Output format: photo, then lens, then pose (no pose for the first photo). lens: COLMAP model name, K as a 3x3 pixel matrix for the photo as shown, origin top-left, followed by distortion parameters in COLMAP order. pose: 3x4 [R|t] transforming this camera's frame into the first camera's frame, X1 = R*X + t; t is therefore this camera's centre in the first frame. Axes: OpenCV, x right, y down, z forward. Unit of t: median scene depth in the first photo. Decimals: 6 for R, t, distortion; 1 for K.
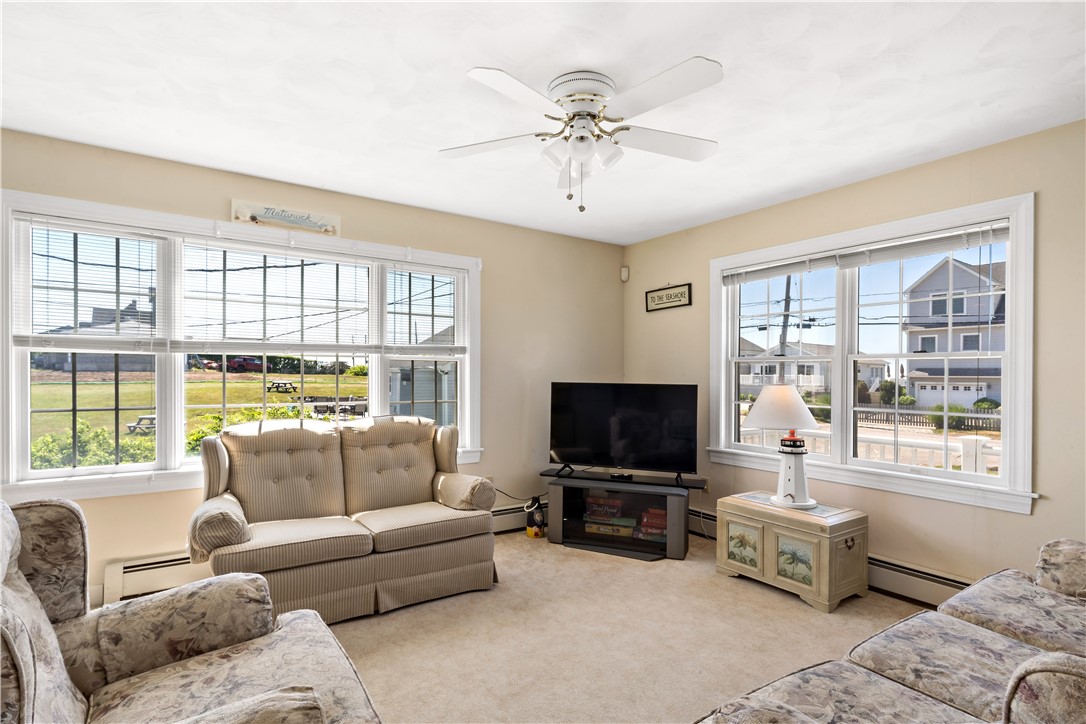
lens RADIAL K [[540.0, 0, 521.9], [0, 540.0, 382.6], [0, 0, 1]] dist [-0.007049, 0.001646]
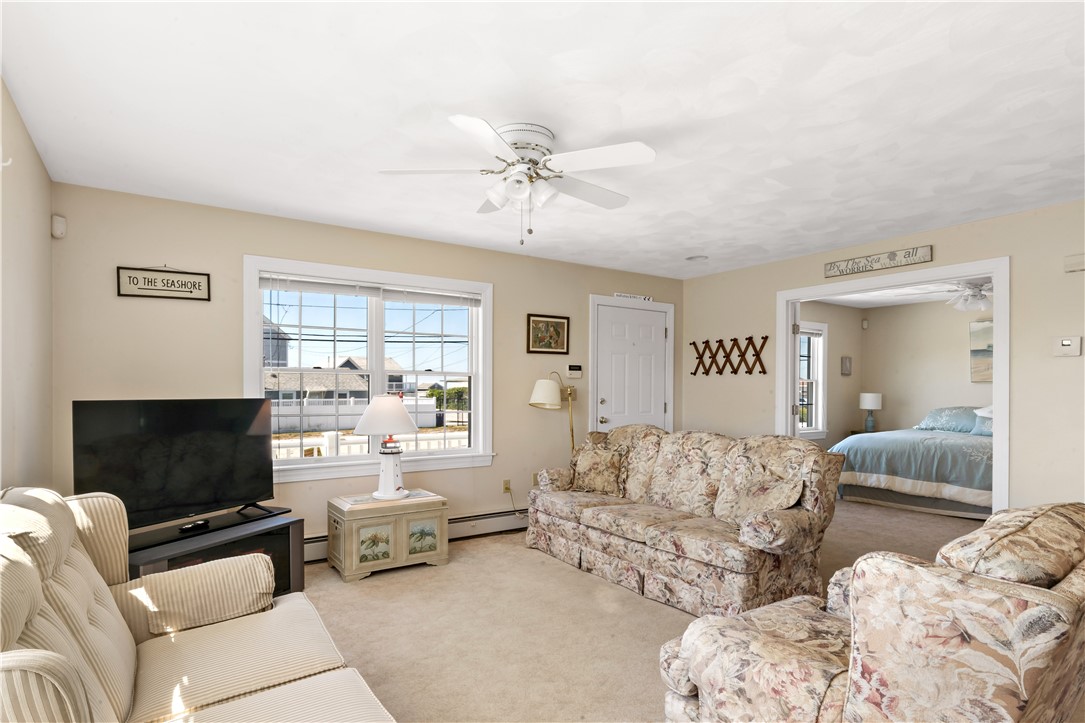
lens RADIAL K [[571.6, 0, 558.8], [0, 571.6, 391.3], [0, 0, 1]] dist [-0.007744, 0.000656]
pose [[-0.026613, -0.013920, 0.999549, -0.657435], [0.011067, 0.999838, 0.014219, -0.015586], [-0.999585, 0.011440, -0.026455, 0.580071]]
